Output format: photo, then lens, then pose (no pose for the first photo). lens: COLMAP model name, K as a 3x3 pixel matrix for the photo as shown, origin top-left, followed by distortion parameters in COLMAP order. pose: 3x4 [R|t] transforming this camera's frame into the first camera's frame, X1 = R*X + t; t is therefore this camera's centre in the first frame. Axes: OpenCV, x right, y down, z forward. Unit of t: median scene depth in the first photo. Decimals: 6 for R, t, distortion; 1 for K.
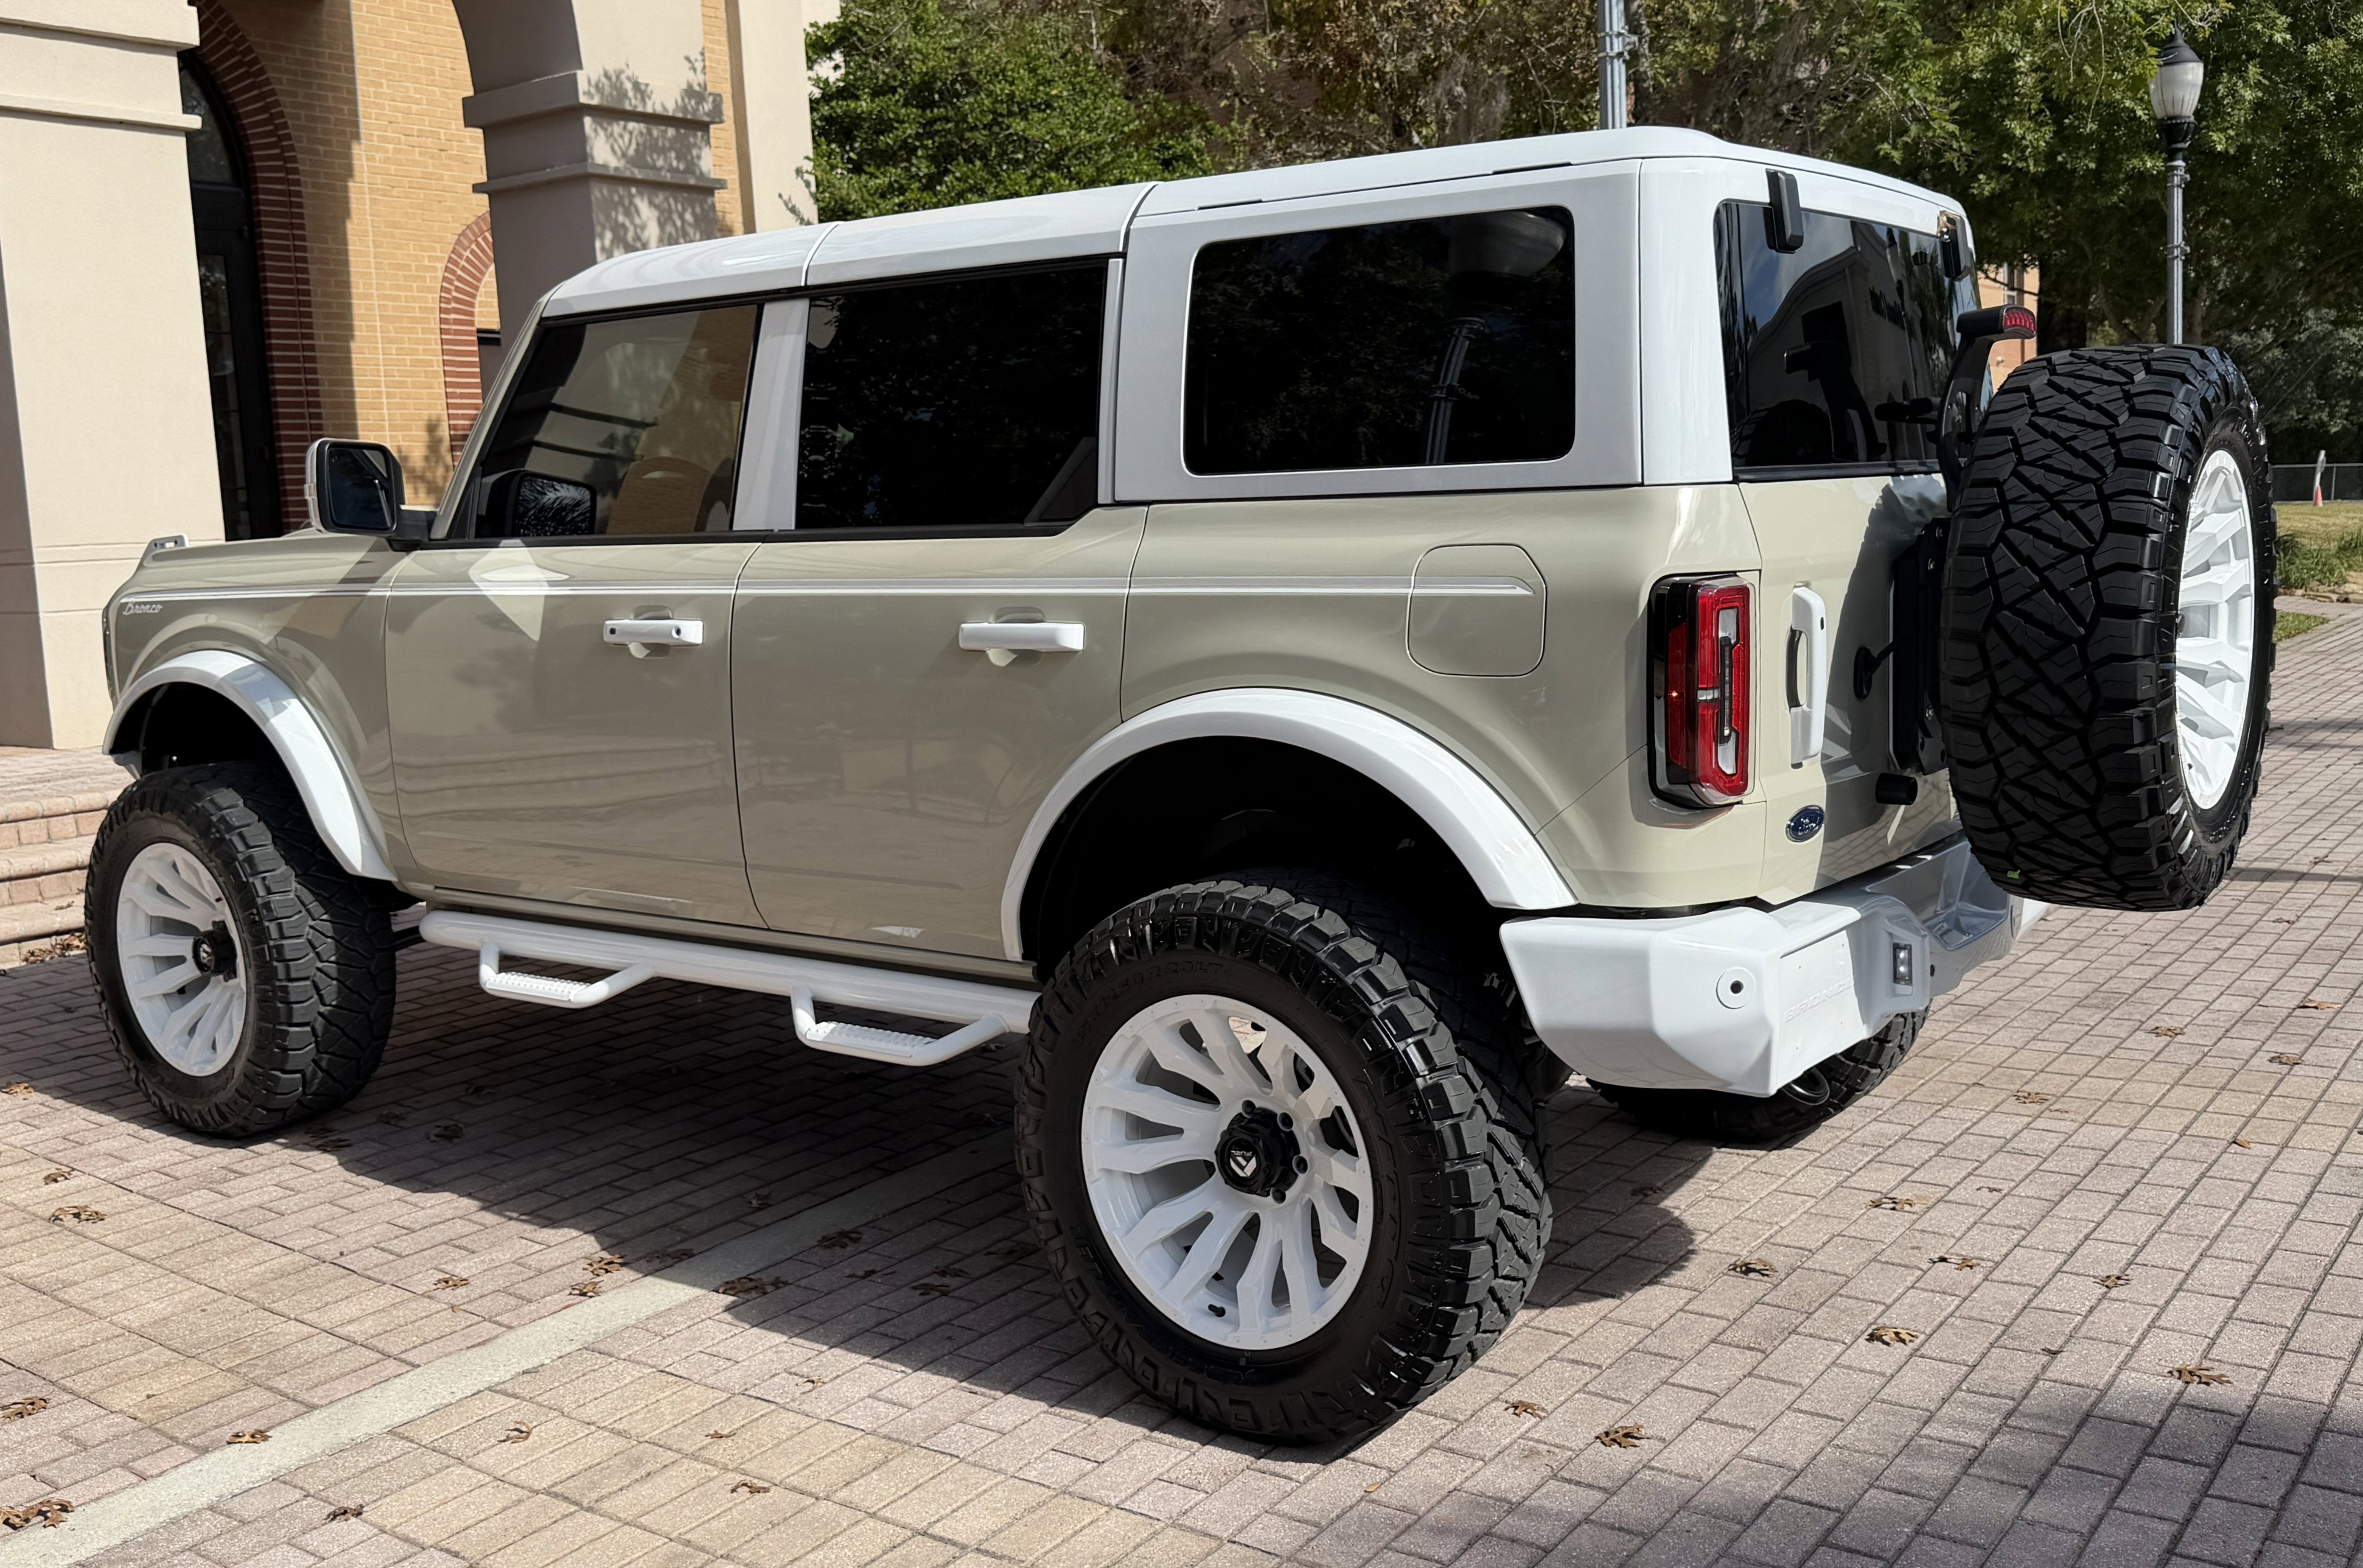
lens RADIAL K [[2143.5, 0, 1181.5], [0, 2143.5, 784.0], [0, 0, 1]] dist [-0.006509, -0.004153]
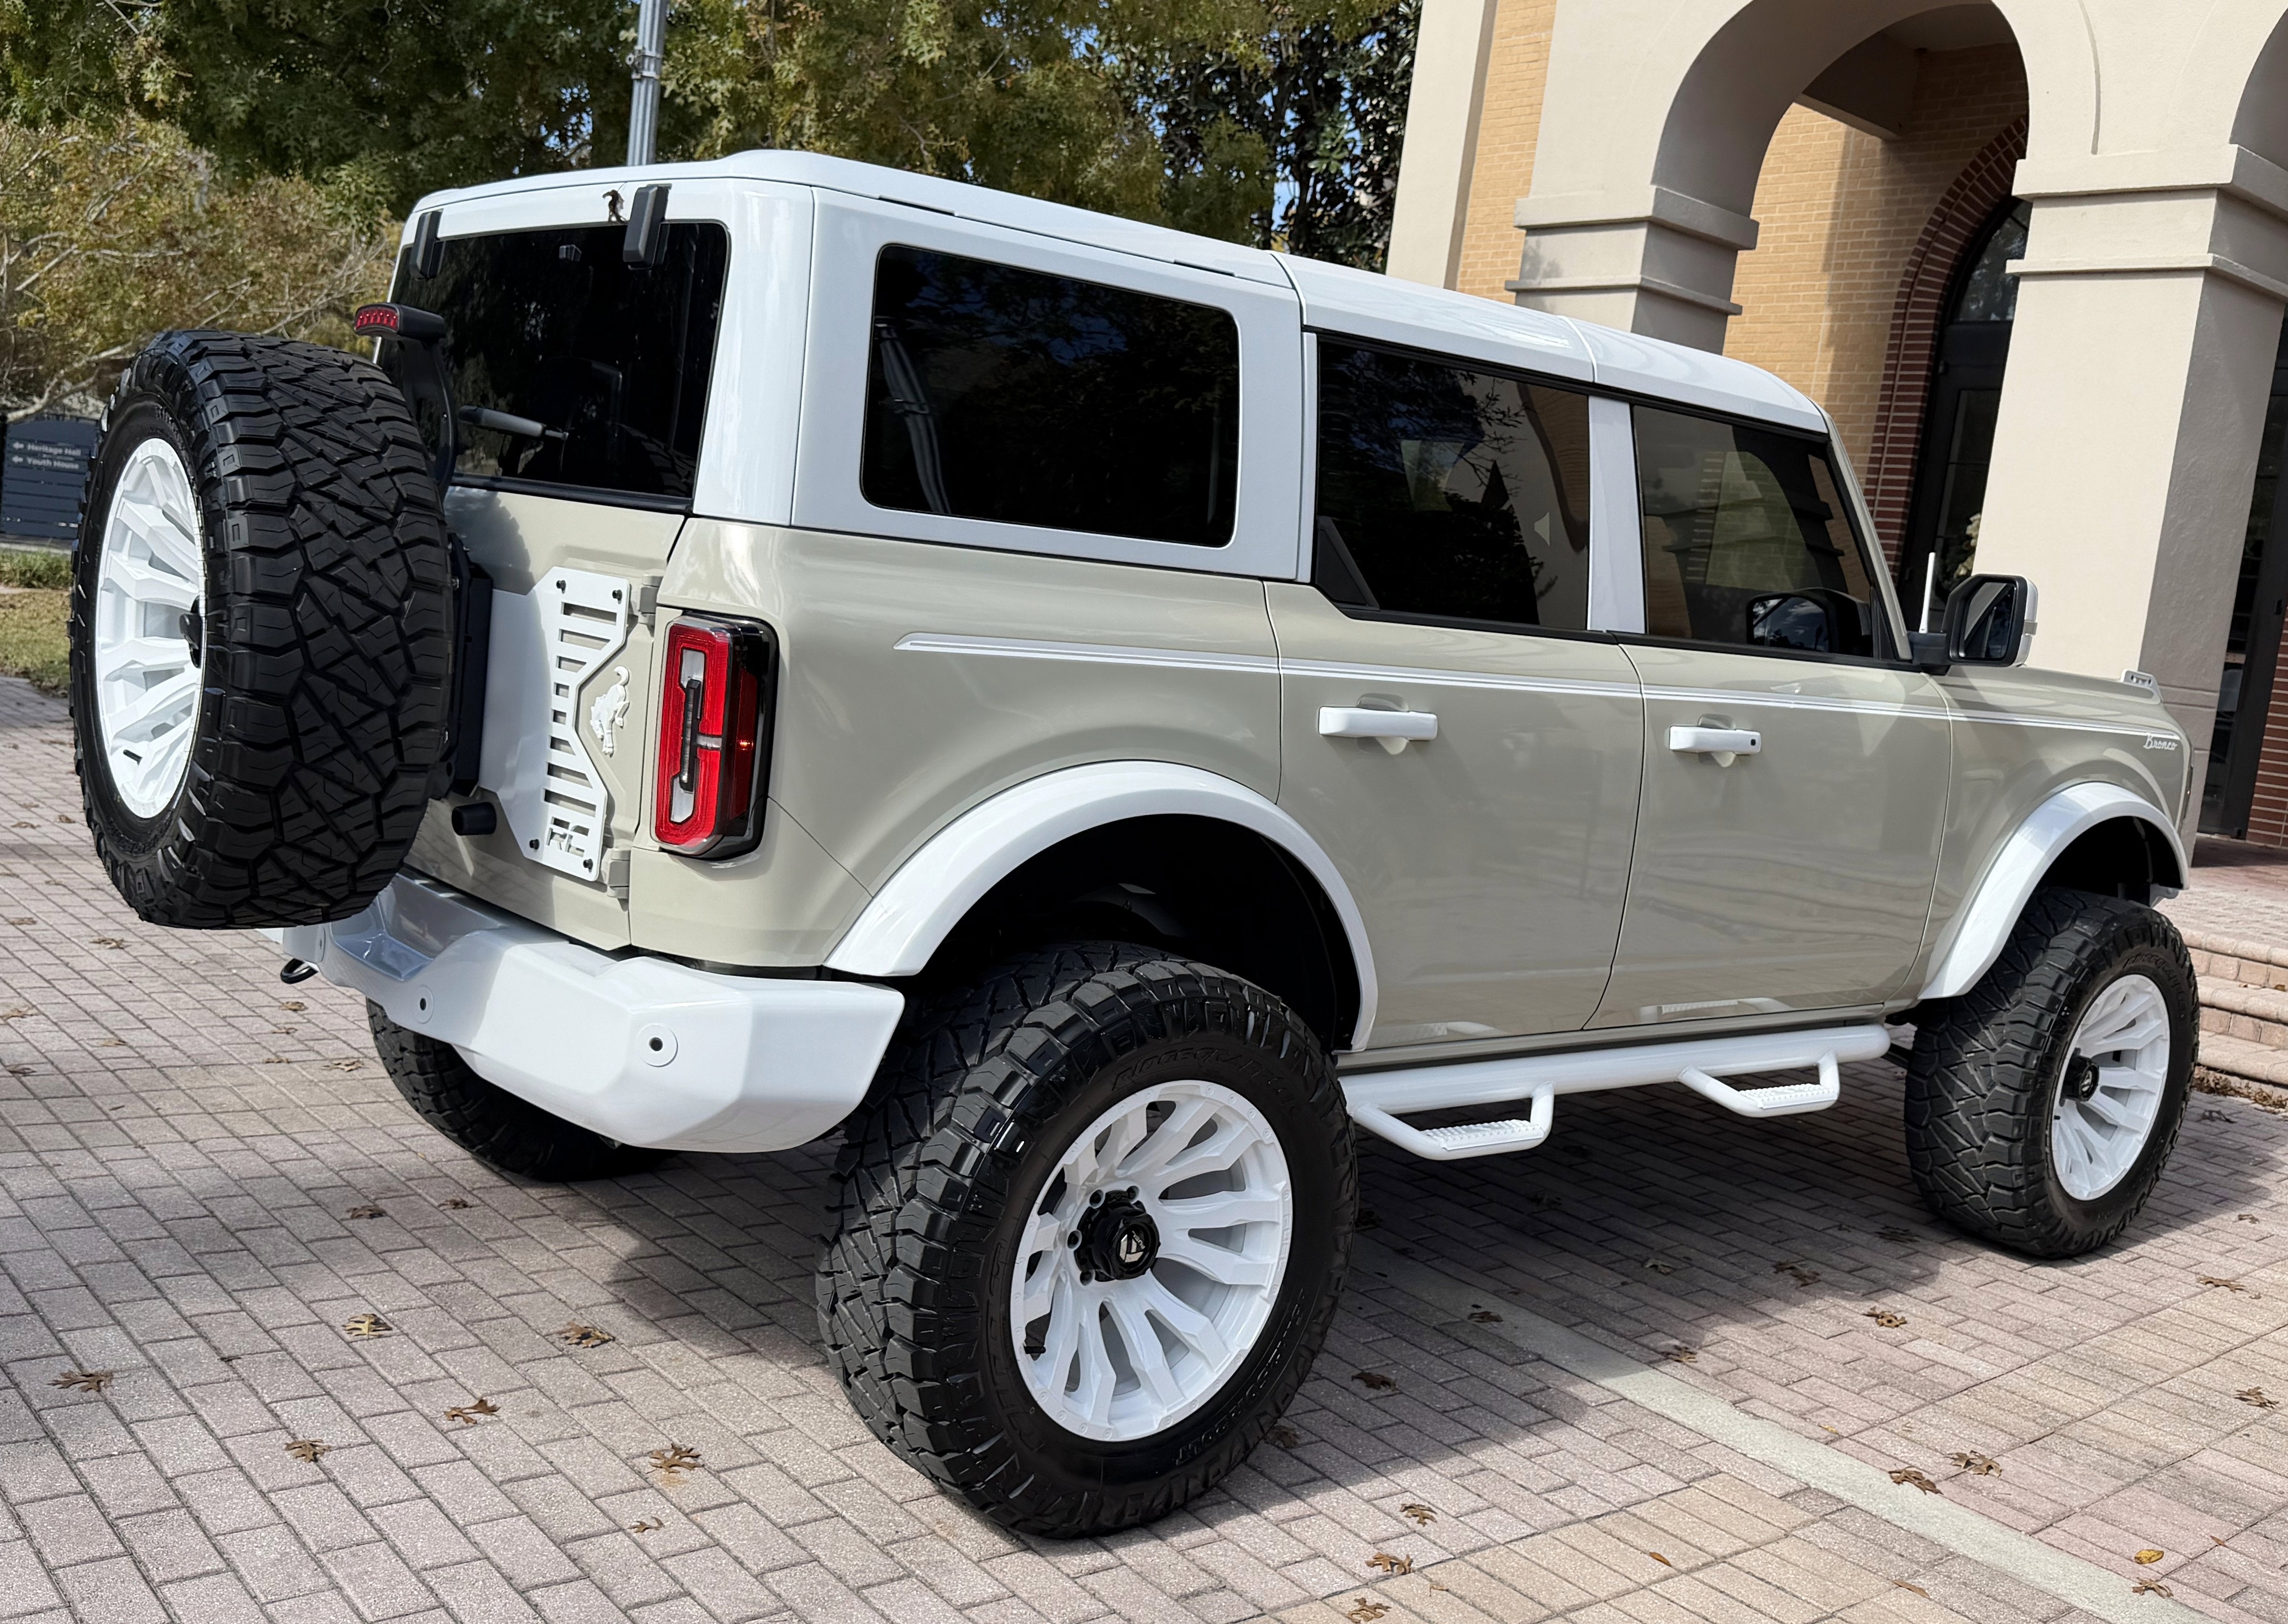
lens RADIAL K [[2184.2, 0, 1144.0], [0, 2184.2, 812.0], [0, 0, 1]] dist [0.069125, -0.006958]
pose [[-0.248661, 0.128321, -0.960053, 1.033020], [-0.215507, 0.959011, 0.183999, -0.218433], [0.944312, 0.252651, -0.210815, 1.268847]]
